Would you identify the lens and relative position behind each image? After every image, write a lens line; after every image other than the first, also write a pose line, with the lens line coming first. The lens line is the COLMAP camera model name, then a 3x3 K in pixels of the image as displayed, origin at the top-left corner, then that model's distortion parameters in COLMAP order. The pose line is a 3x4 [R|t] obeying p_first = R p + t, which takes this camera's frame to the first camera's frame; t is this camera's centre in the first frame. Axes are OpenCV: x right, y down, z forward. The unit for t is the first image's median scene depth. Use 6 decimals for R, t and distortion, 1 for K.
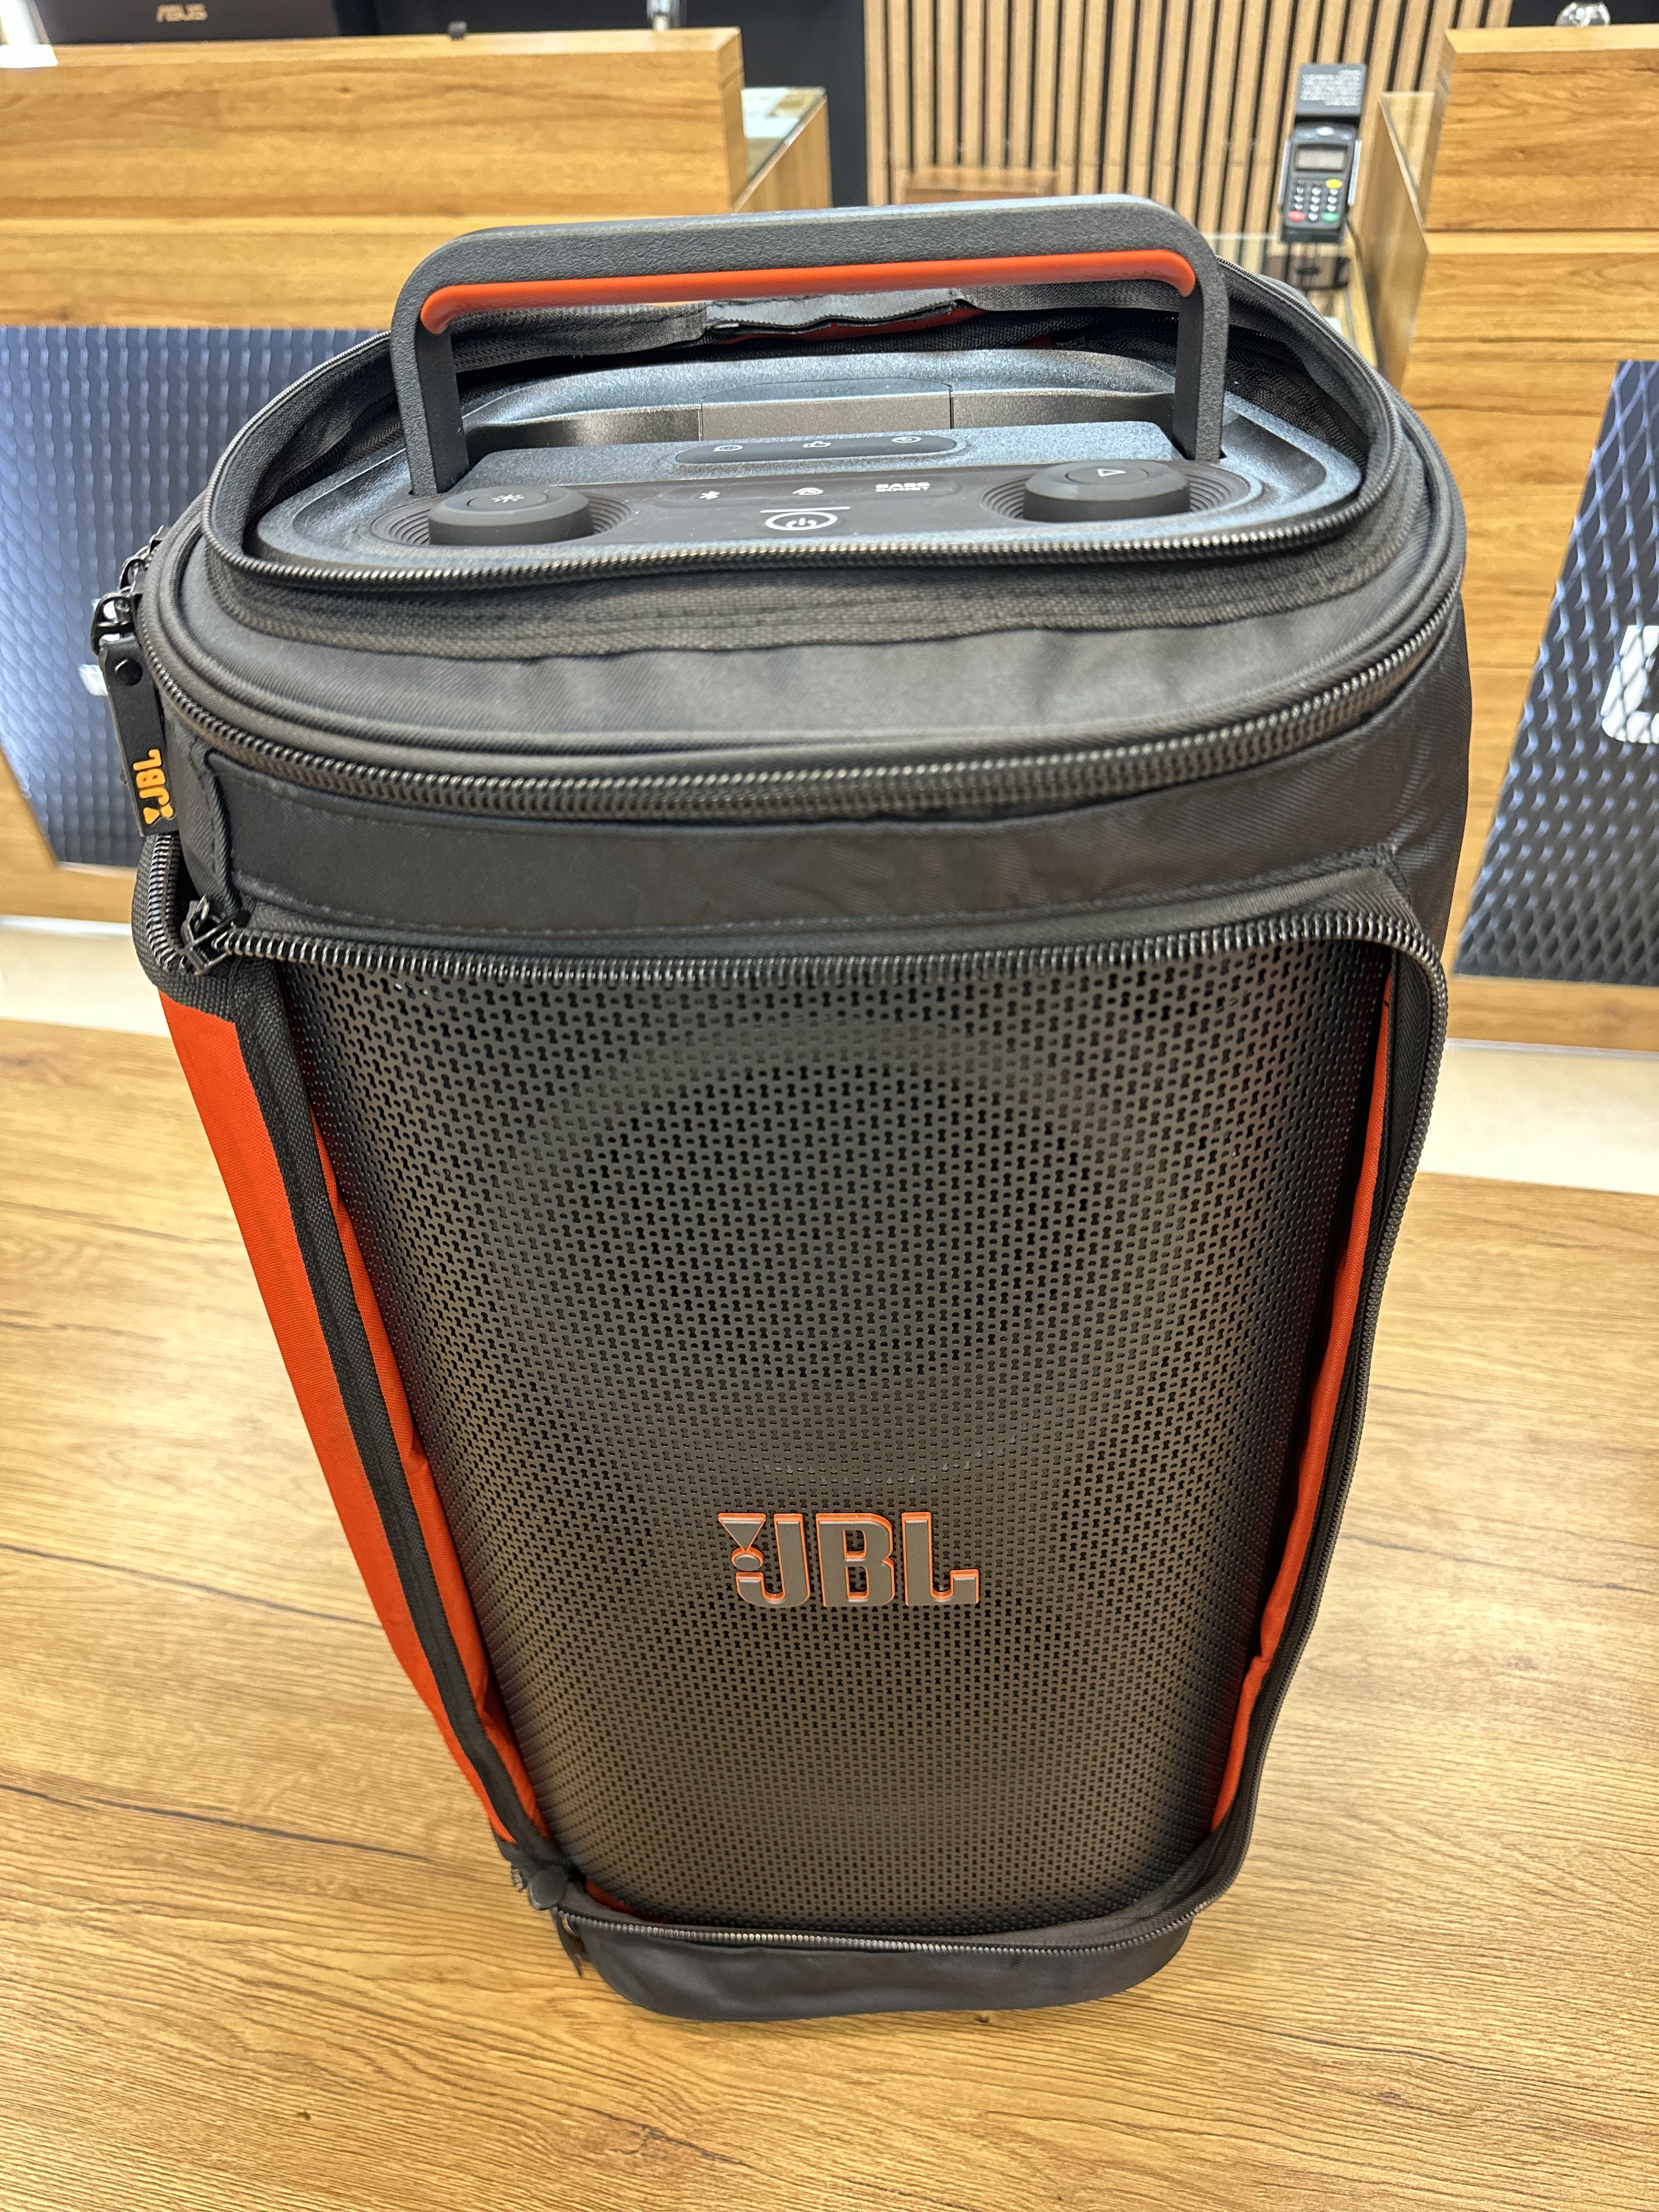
lens RADIAL K [[1608.8, 0, 822.2], [0, 1608.8, 1113.9], [0, 0, 1]] dist [0.005046, -0.021093]
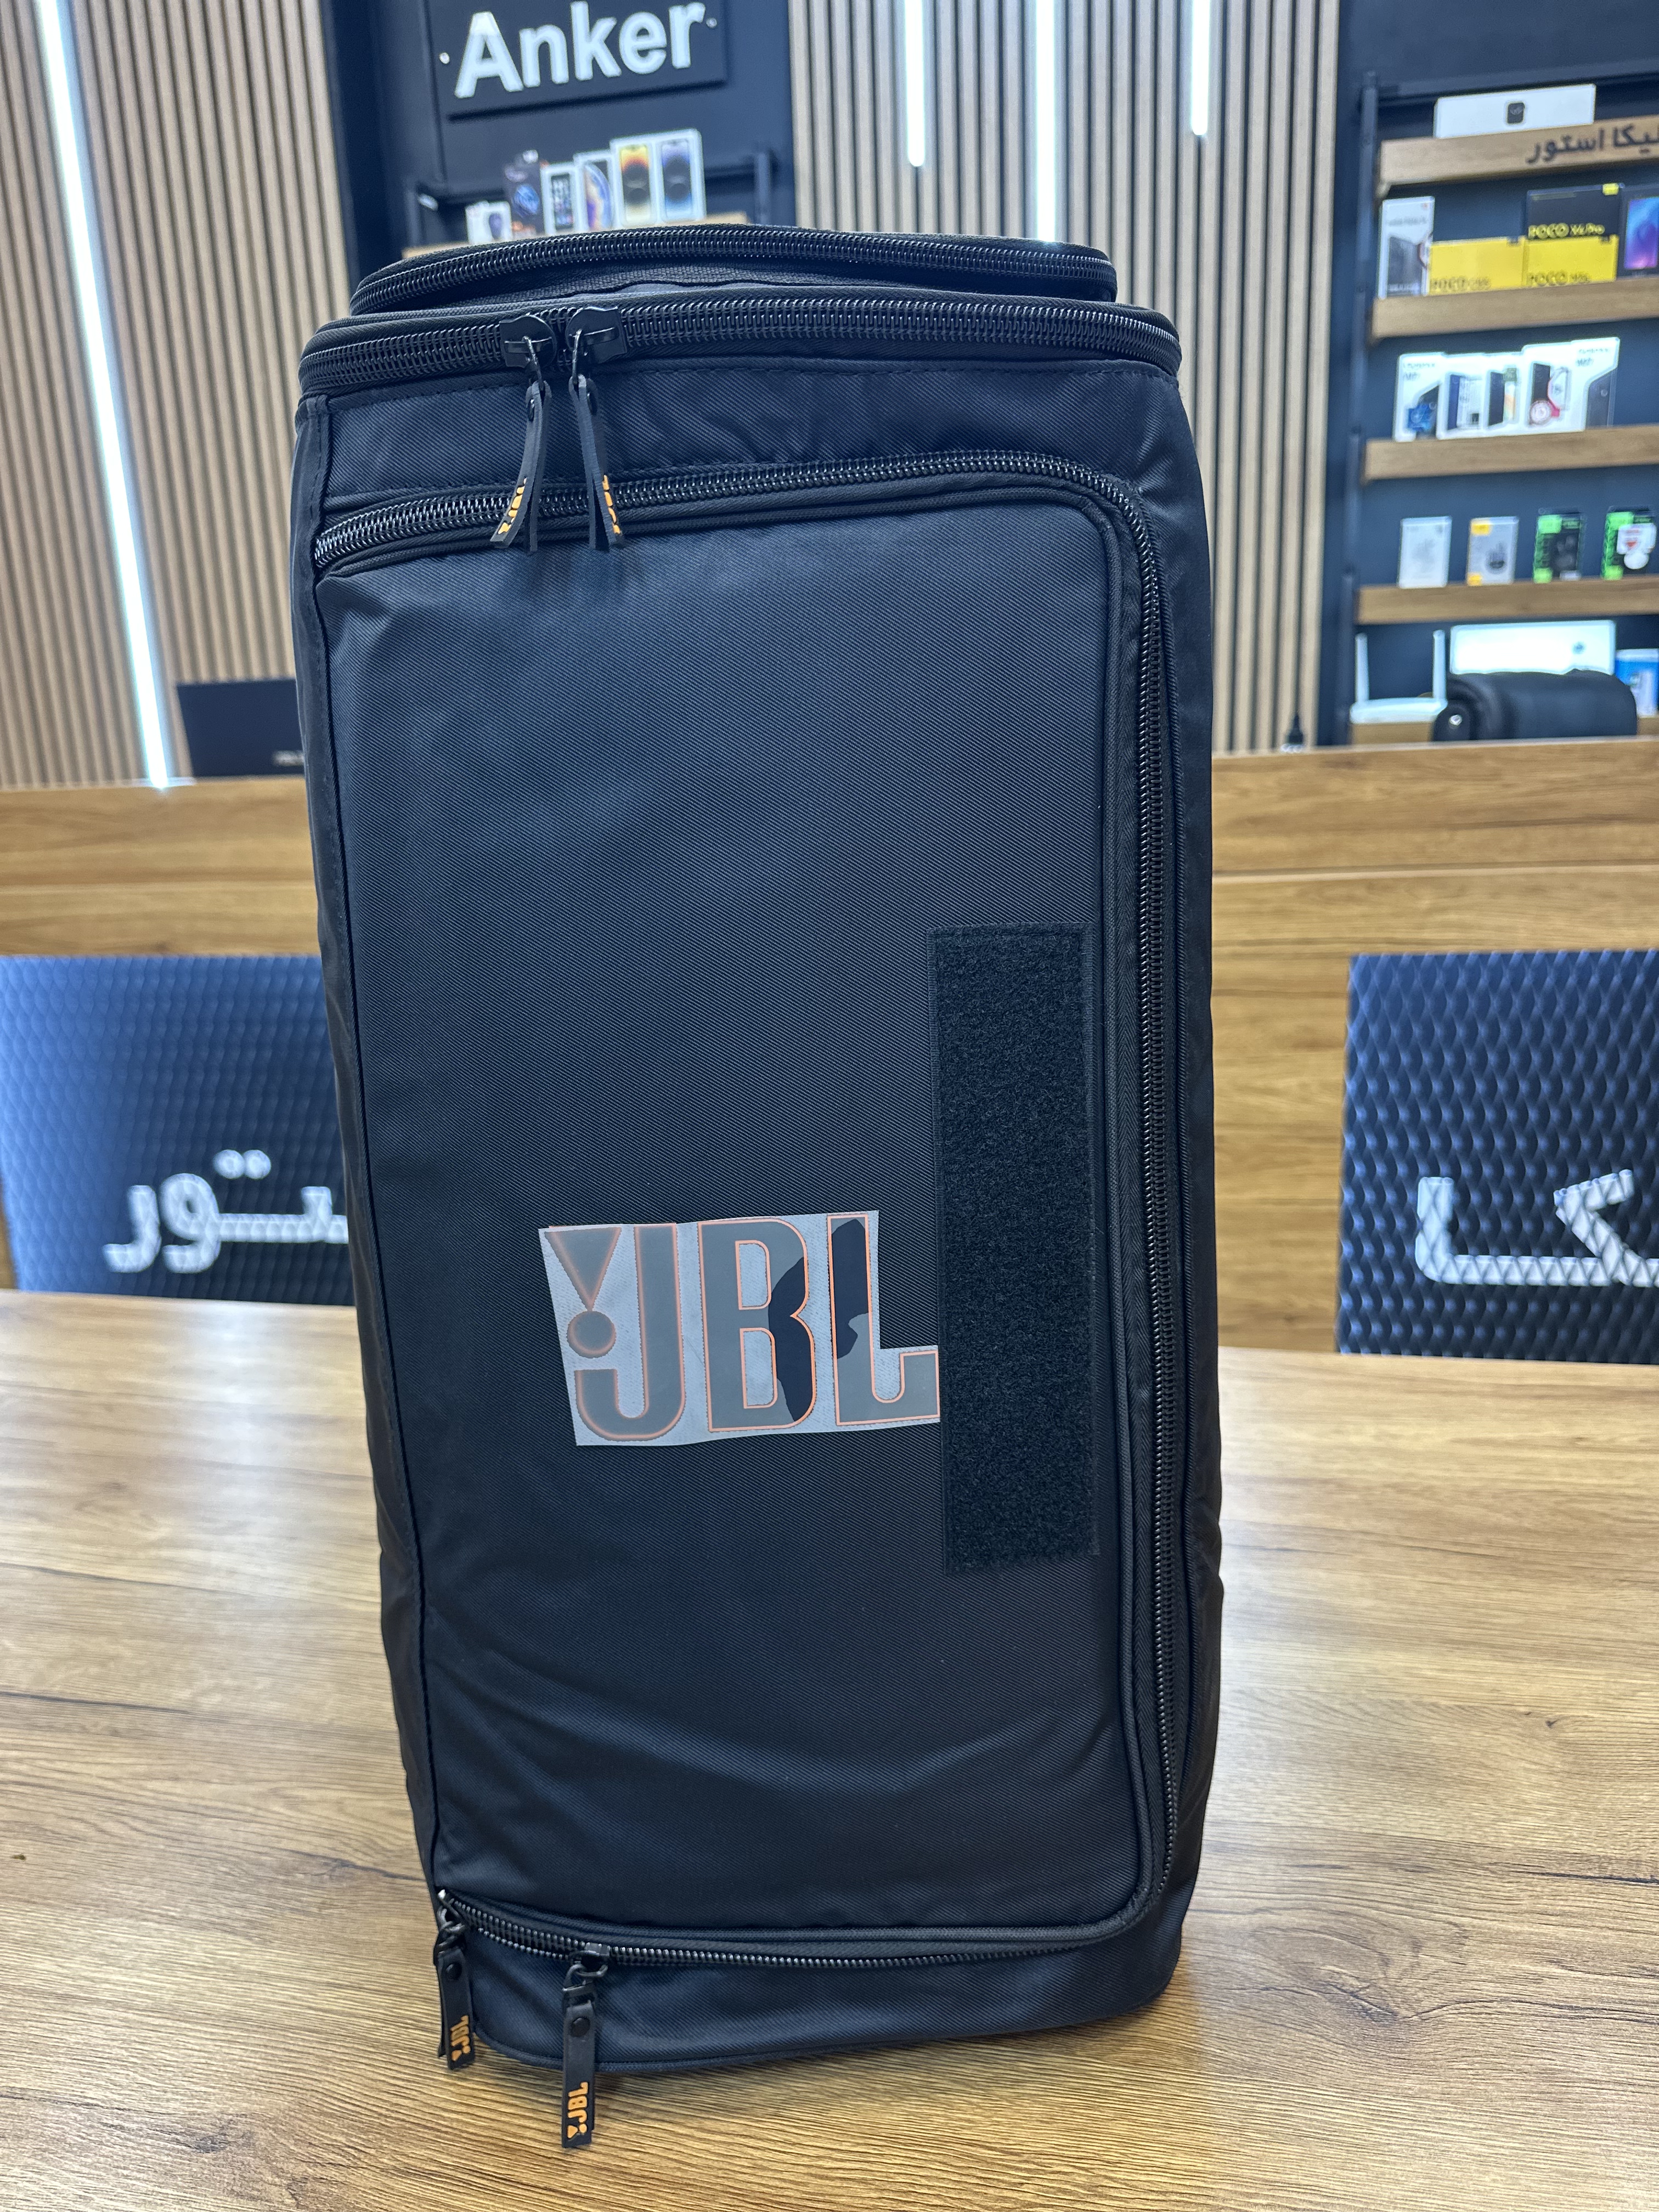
lens RADIAL K [[1608.8, 0, 830.1], [0, 1608.8, 1108.4], [0, 0, 1]] dist [0.005046, -0.021093]
pose [[0.999899, 0.012721, -0.006340, 0.079842], [-0.014192, 0.869128, -0.494384, 0.266124], [-0.000779, 0.494424, 0.869220, -0.062832]]
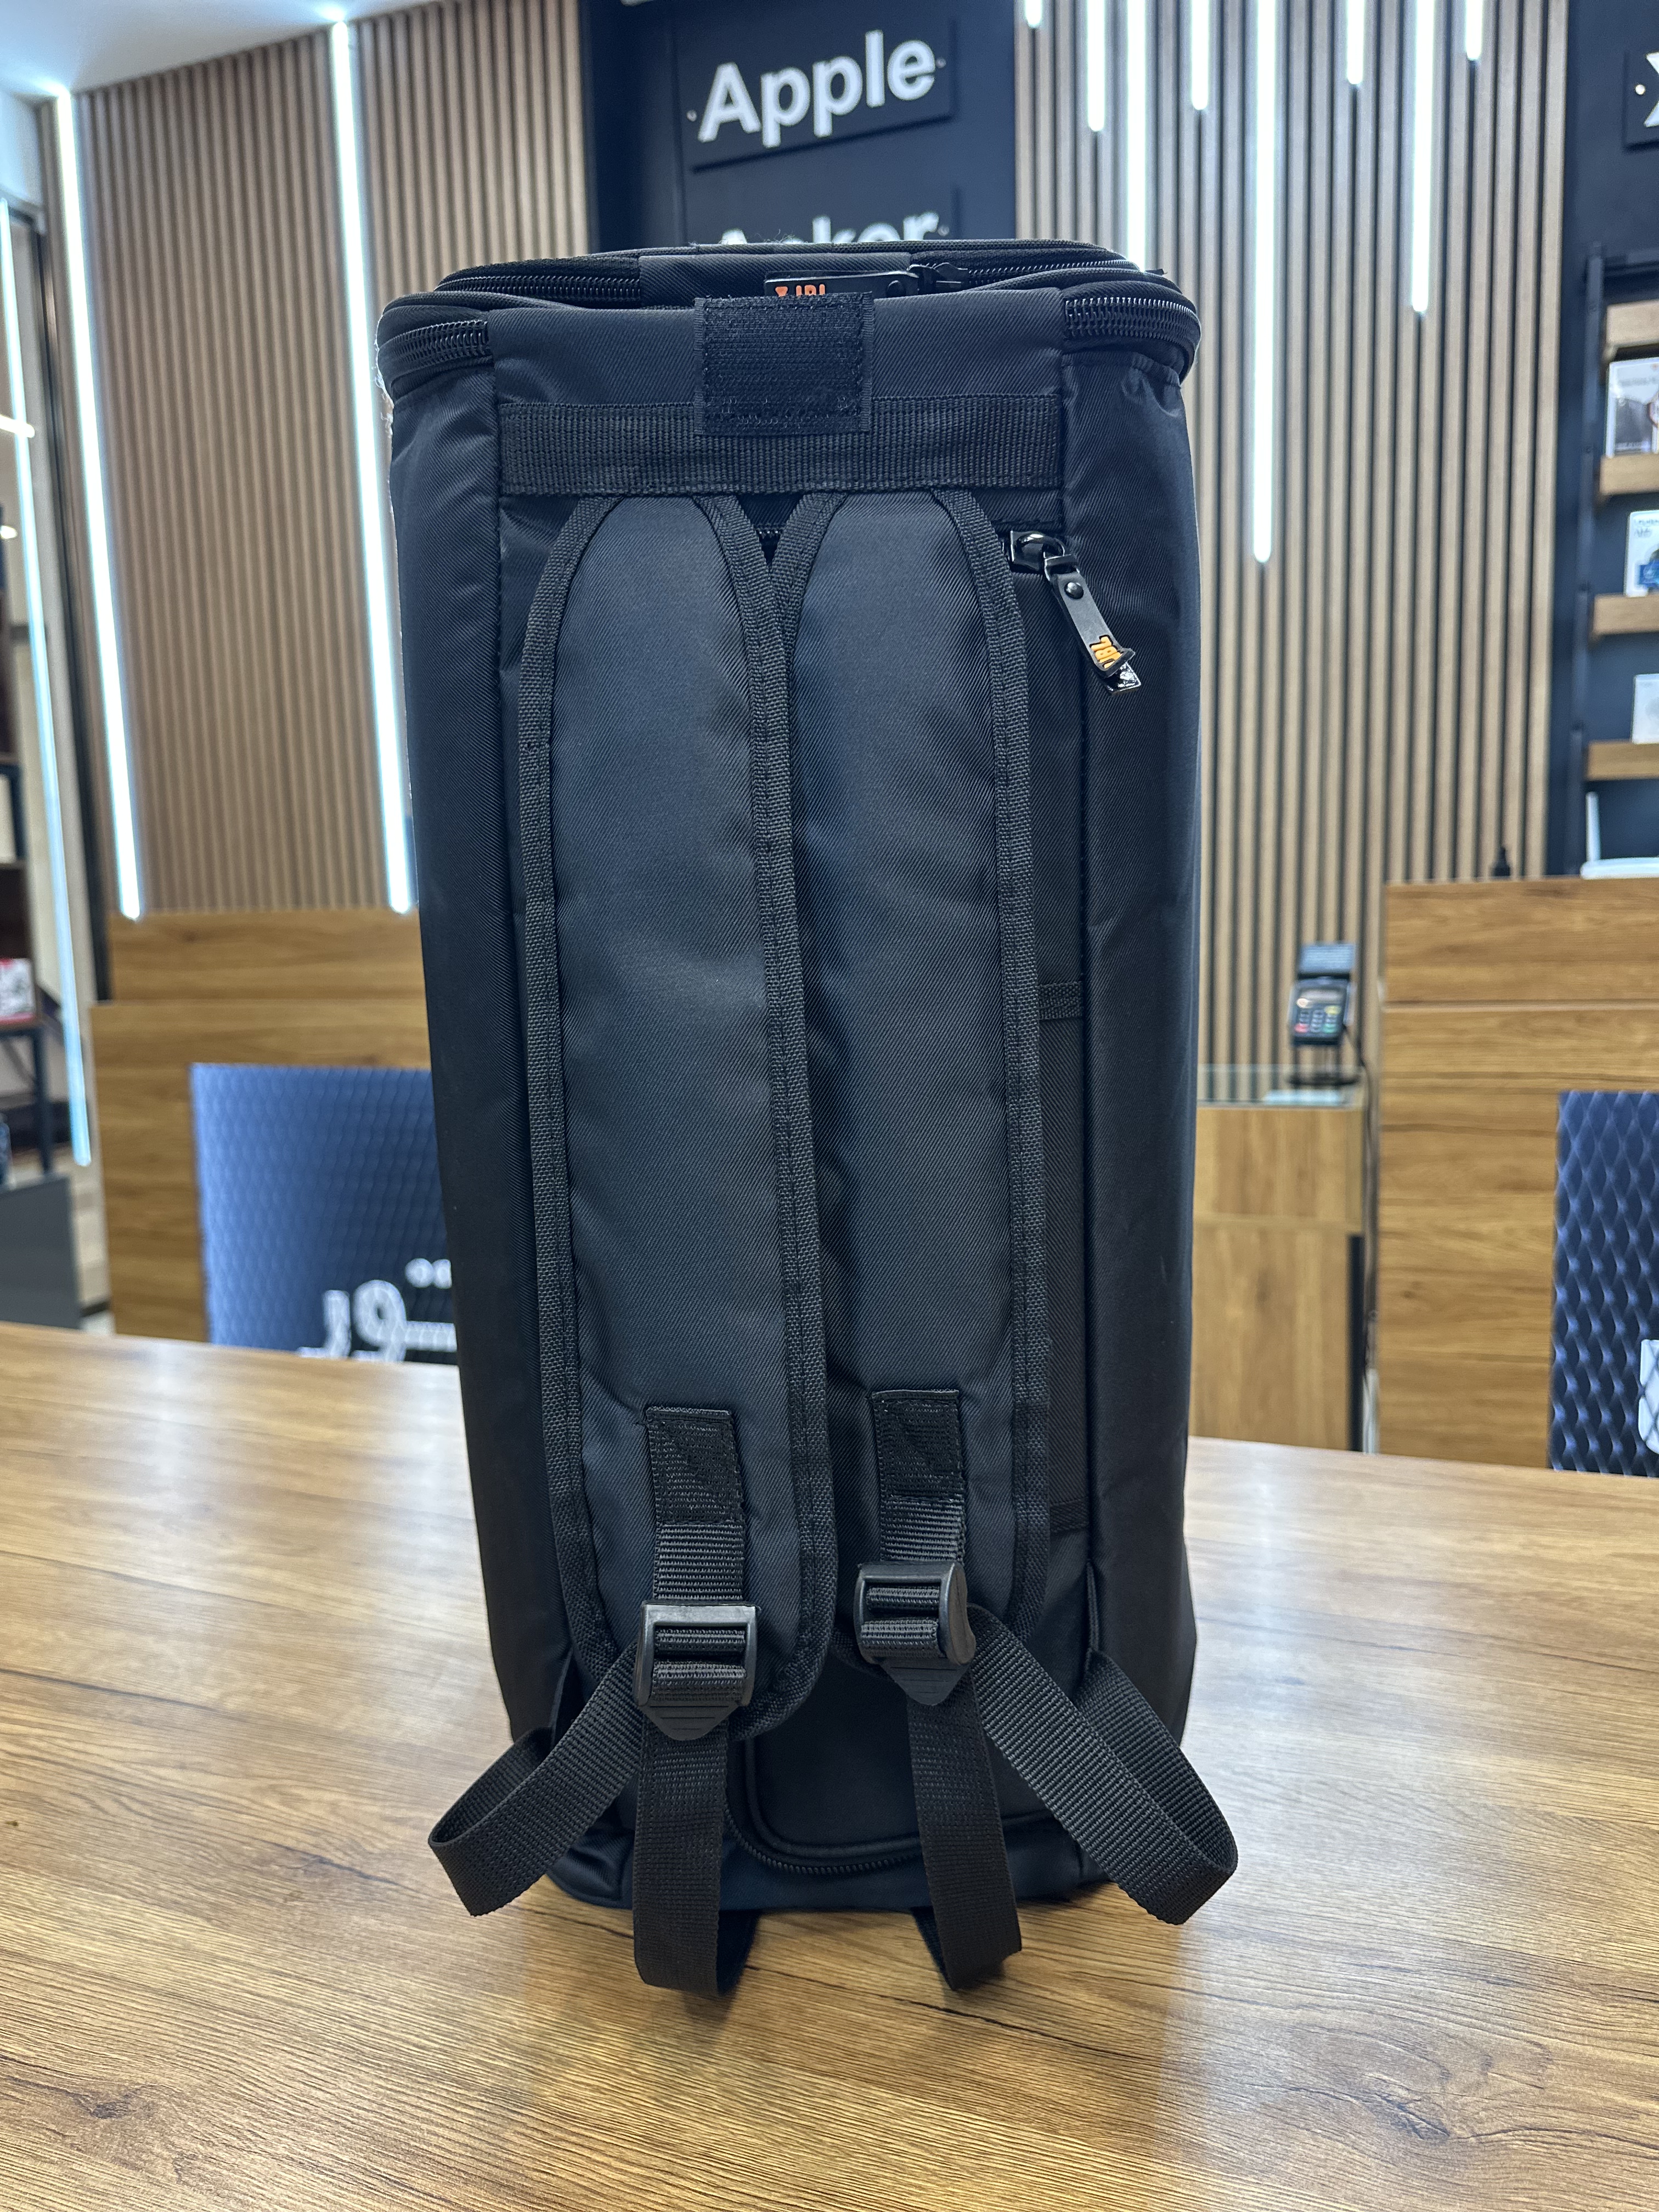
lens RADIAL K [[1608.8, 0, 826.3], [0, 1608.8, 1102.2], [0, 0, 1]] dist [0.005046, -0.021093]
pose [[0.987282, 0.042968, -0.153062, 0.125618], [-0.125357, 0.802535, -0.583287, 0.295535], [0.097774, 0.595056, 0.797714, -0.020636]]
